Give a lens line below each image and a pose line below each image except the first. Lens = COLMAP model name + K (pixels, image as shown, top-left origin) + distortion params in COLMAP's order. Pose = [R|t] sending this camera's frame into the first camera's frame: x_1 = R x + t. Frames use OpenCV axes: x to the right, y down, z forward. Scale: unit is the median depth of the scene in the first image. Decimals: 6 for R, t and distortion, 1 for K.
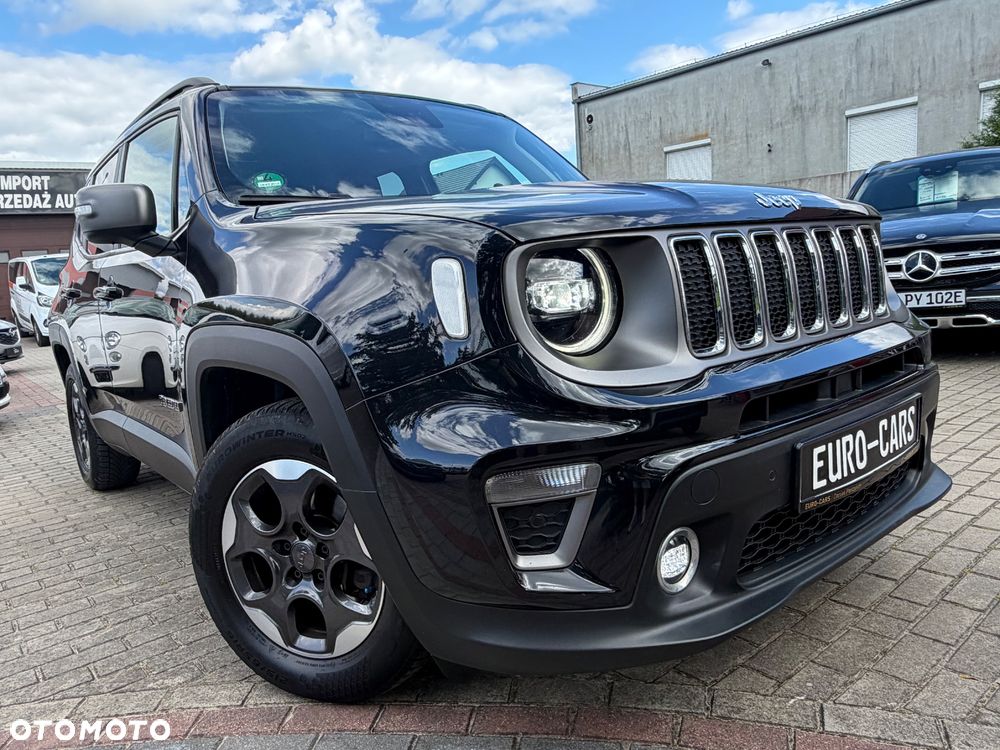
lens RADIAL K [[776.4, 0, 502.9], [0, 776.4, 371.7], [0, 0, 1]] dist [-0.002752, 0.002402]
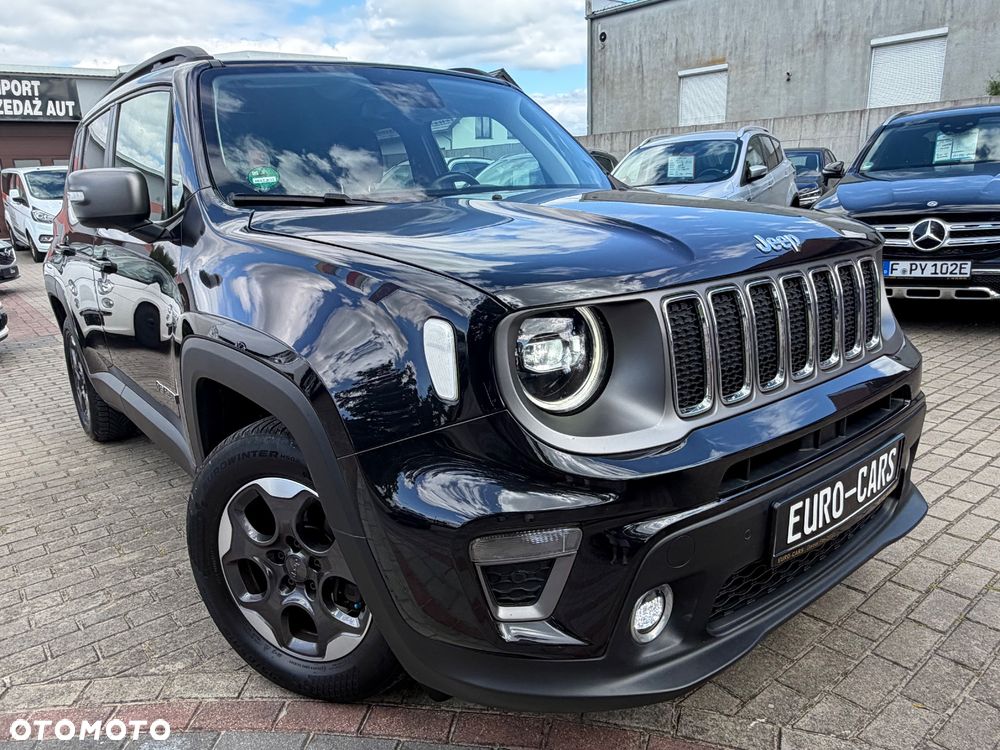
lens RADIAL K [[778.3, 0, 500.0], [0, 778.3, 375.0], [0, 0, 1]] dist [-0.001958, 0.000992]
pose [[0.999350, 0.036038, -0.000800, 0.007181], [-0.035675, 0.991967, 0.121363, -0.144355], [0.005168, -0.121256, 0.992608, -0.004476]]
